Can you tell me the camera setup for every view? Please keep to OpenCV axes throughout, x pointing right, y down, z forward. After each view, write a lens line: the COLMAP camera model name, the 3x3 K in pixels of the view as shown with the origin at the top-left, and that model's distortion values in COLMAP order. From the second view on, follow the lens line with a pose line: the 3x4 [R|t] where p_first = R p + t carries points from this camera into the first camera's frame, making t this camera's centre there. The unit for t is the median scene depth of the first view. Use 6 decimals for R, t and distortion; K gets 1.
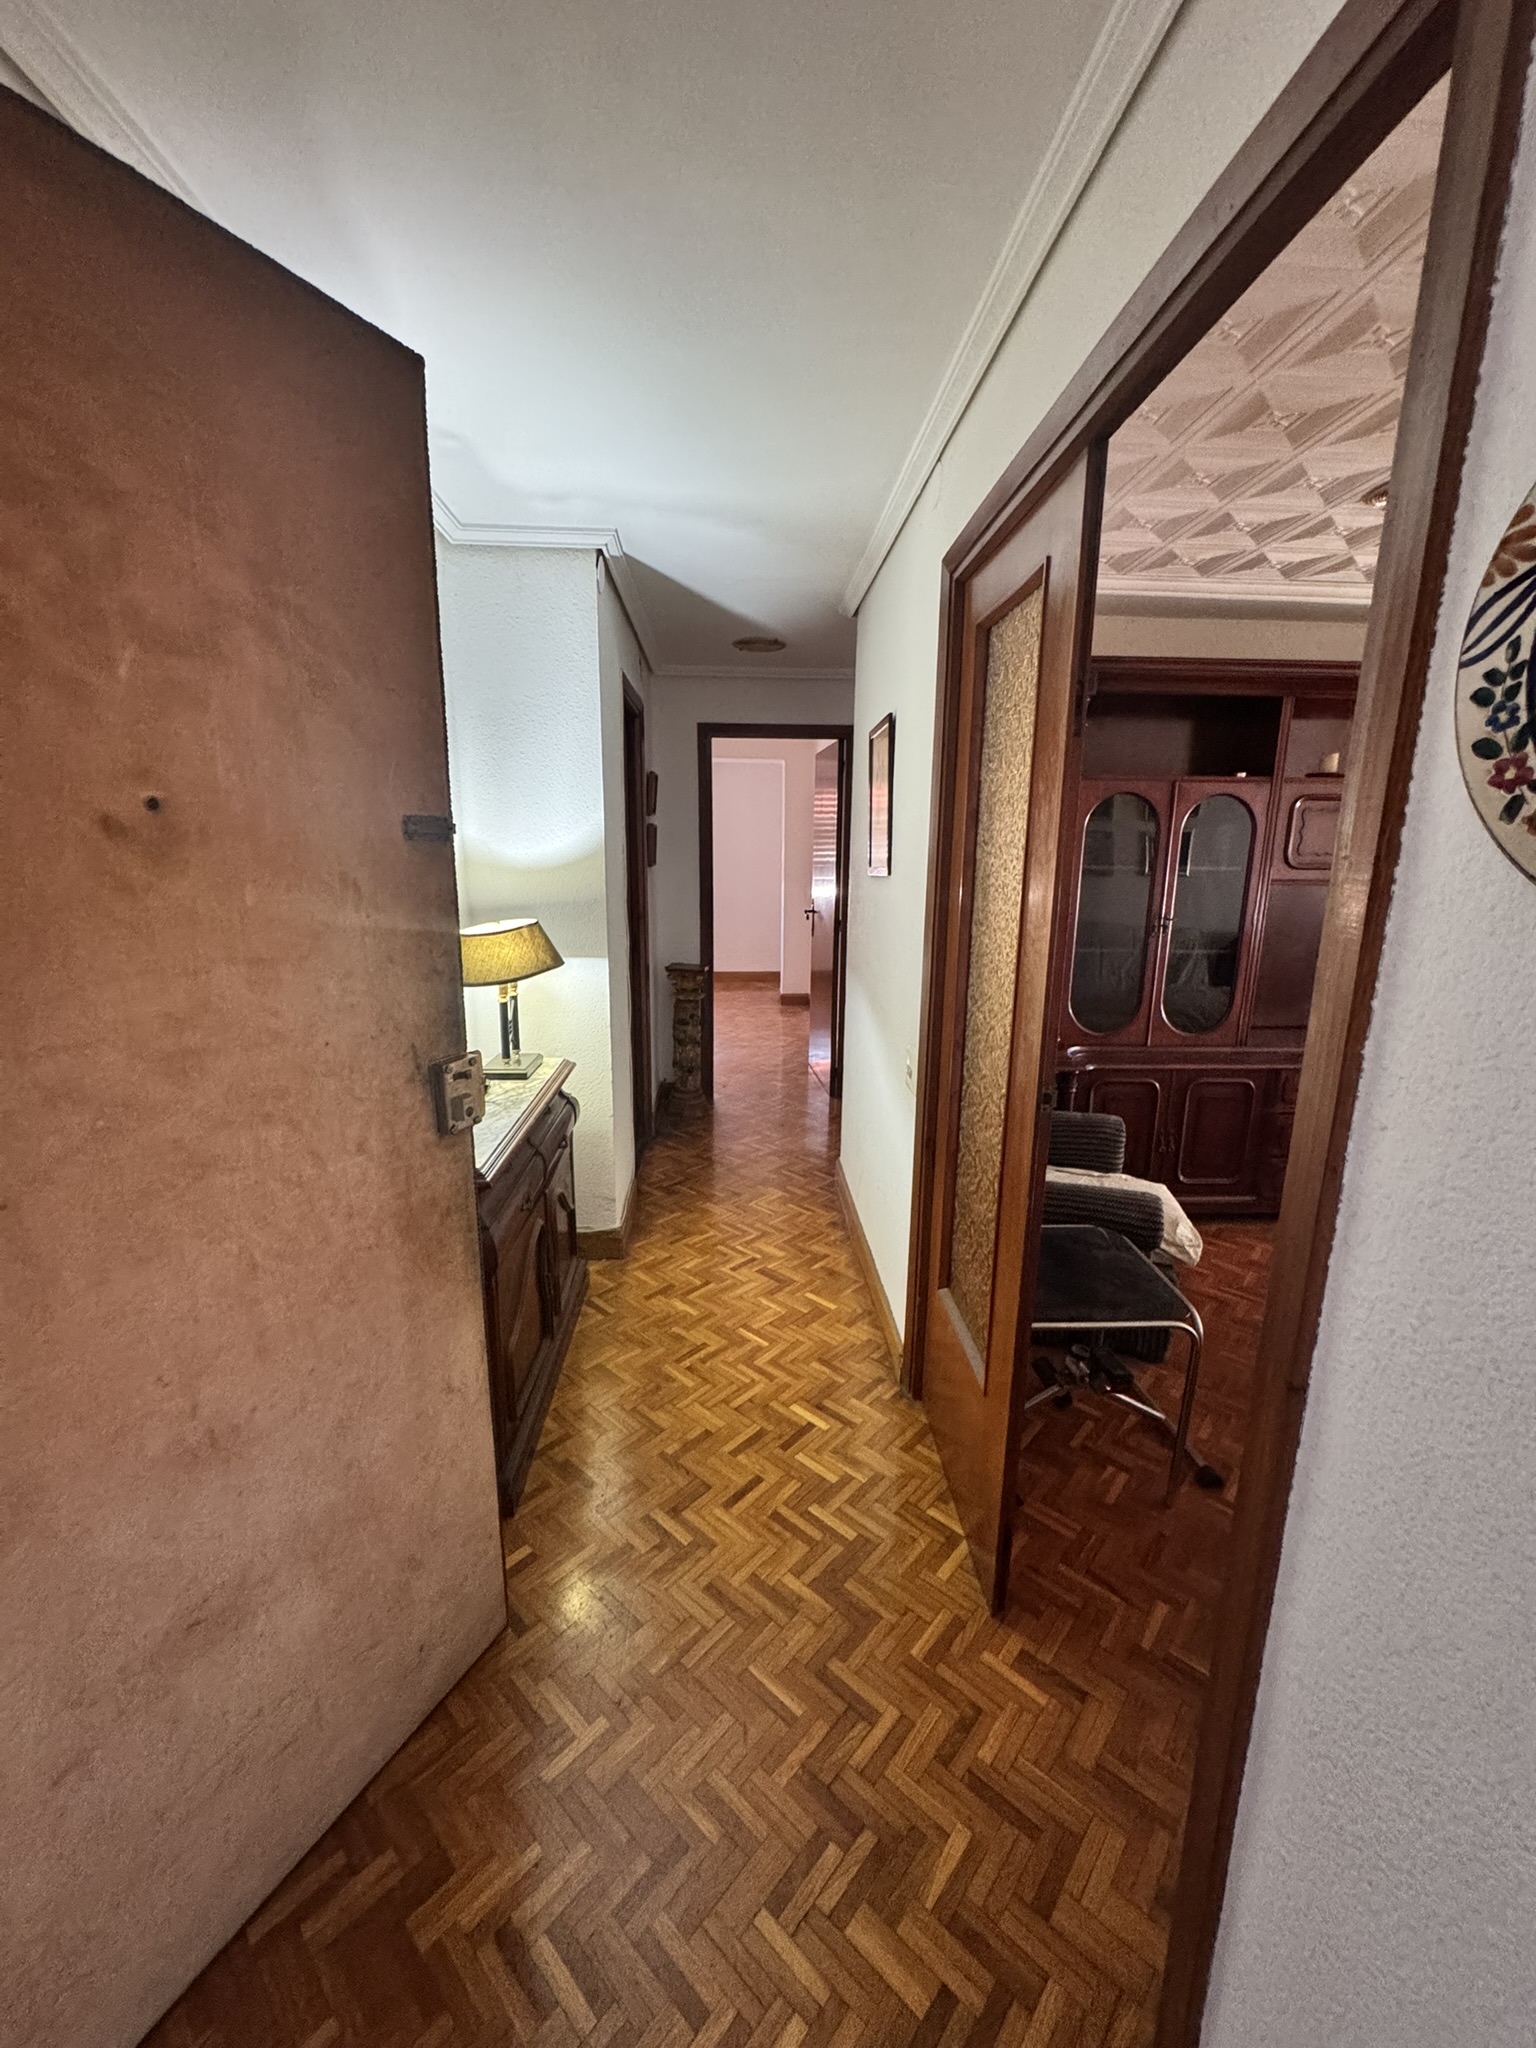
lens RADIAL K [[818.2, 0, 769.1], [0, 818.2, 1026.6], [0, 0, 1]] dist [-0.002797, 0.000217]
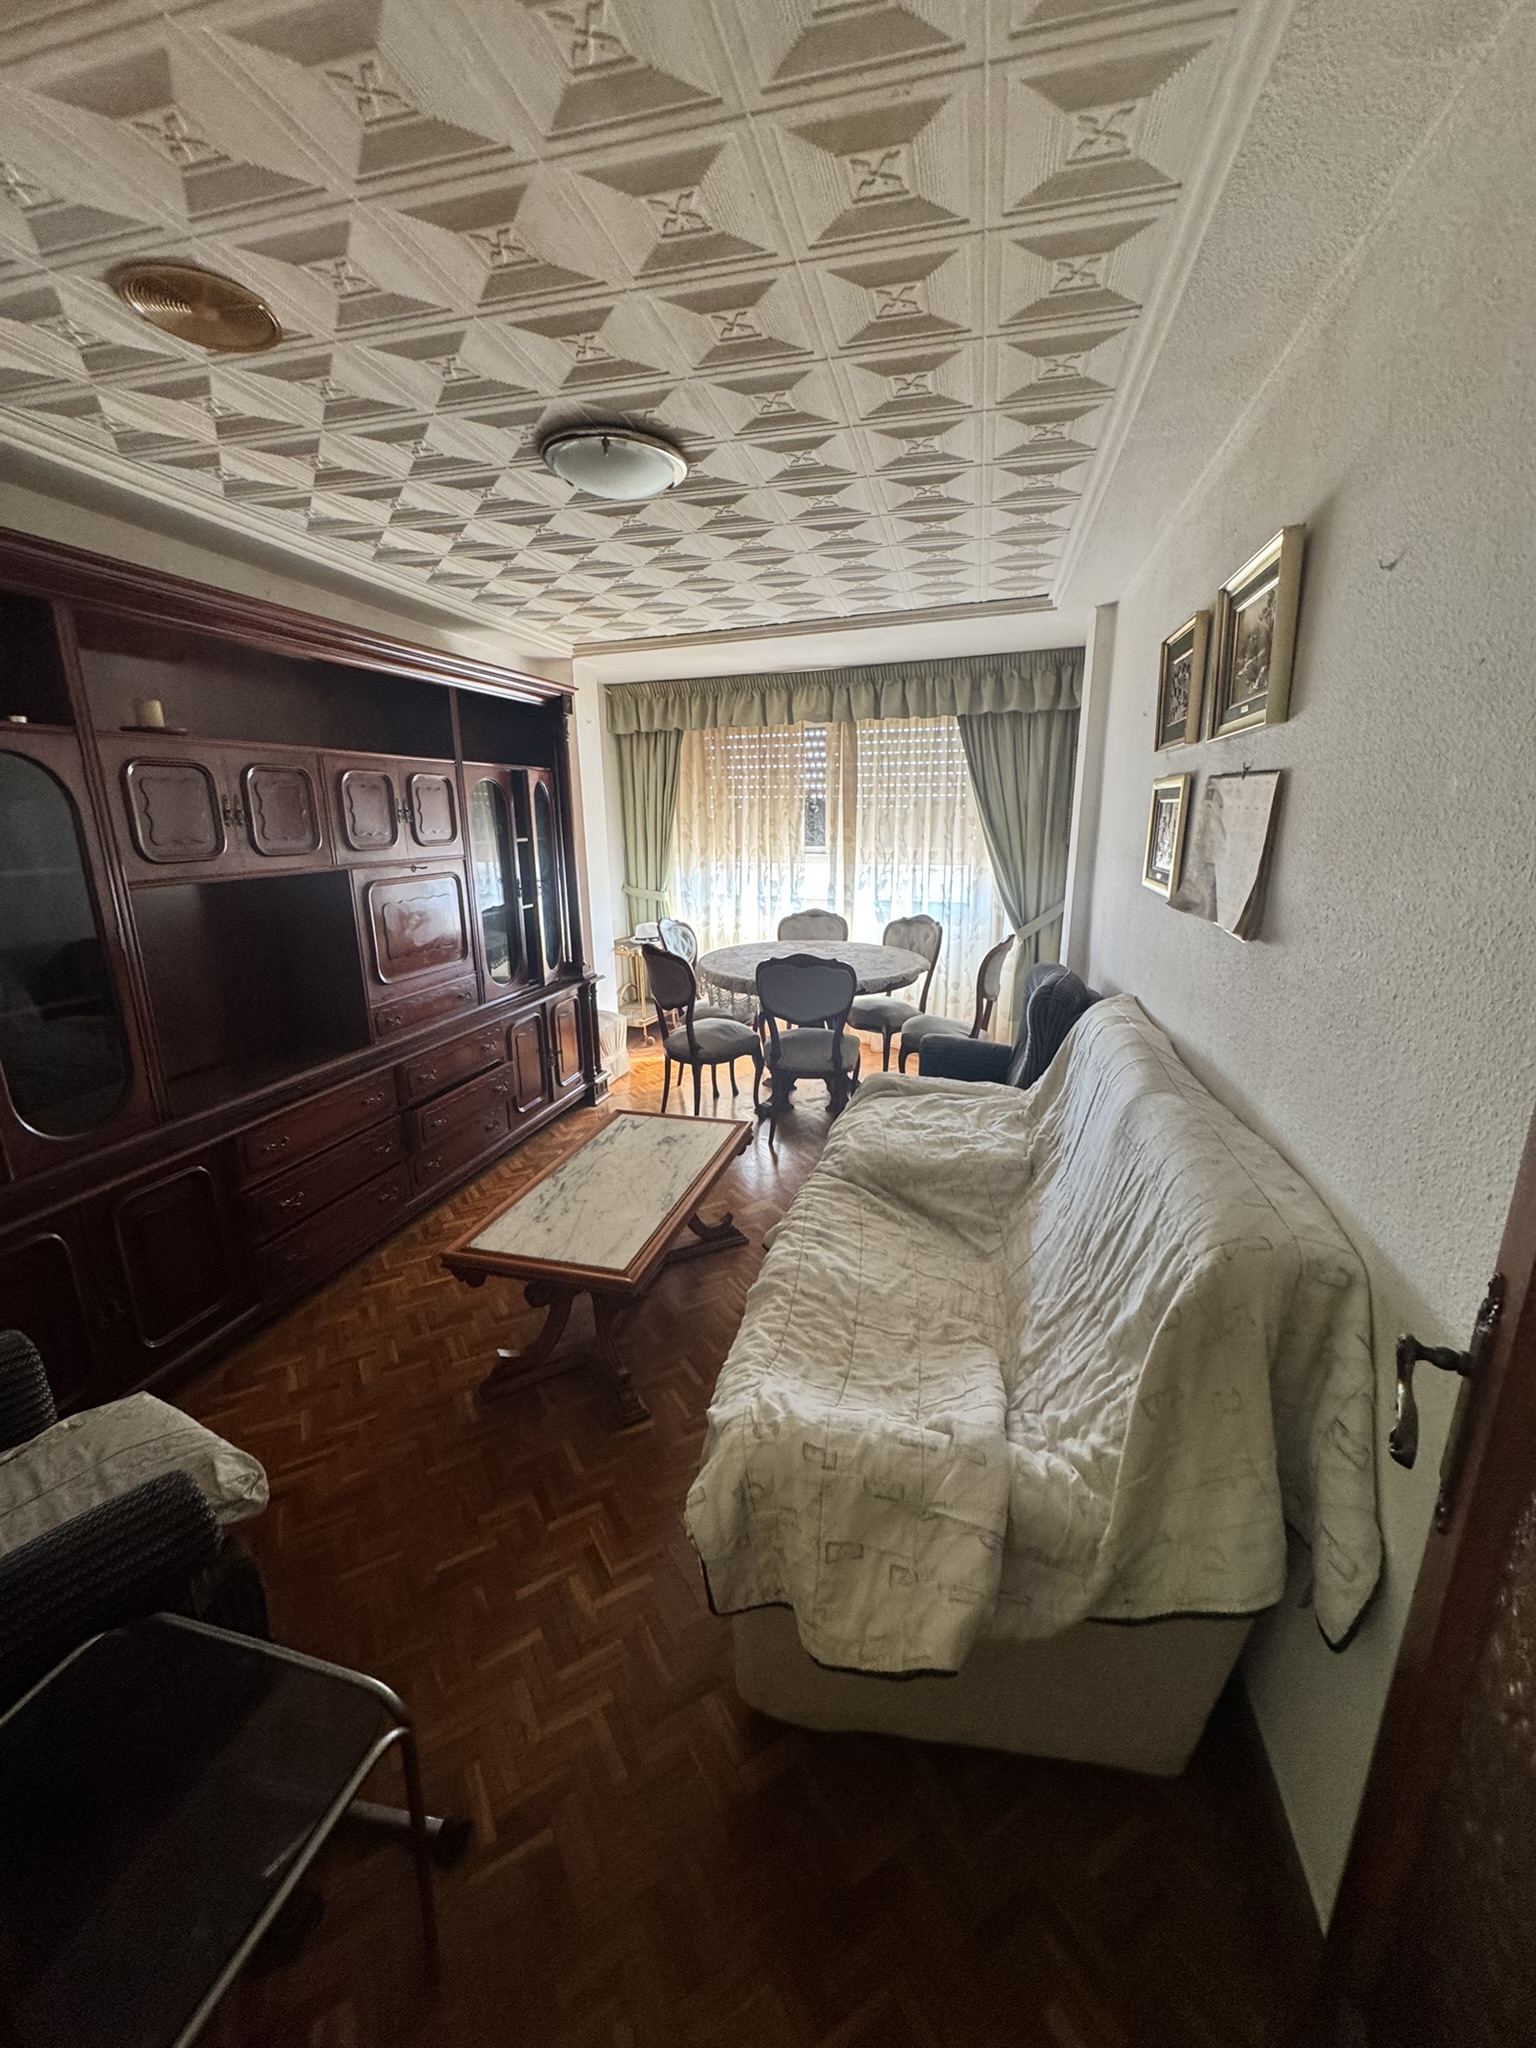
lens RADIAL K [[818.2, 0, 769.1], [0, 818.2, 1026.6], [0, 0, 1]] dist [-0.002797, 0.000217]
pose [[0.295543, -0.253681, 0.921032, 0.118068], [0.213465, 0.957259, 0.195162, -0.085267], [-0.931175, 0.138929, 0.337063, 0.297256]]
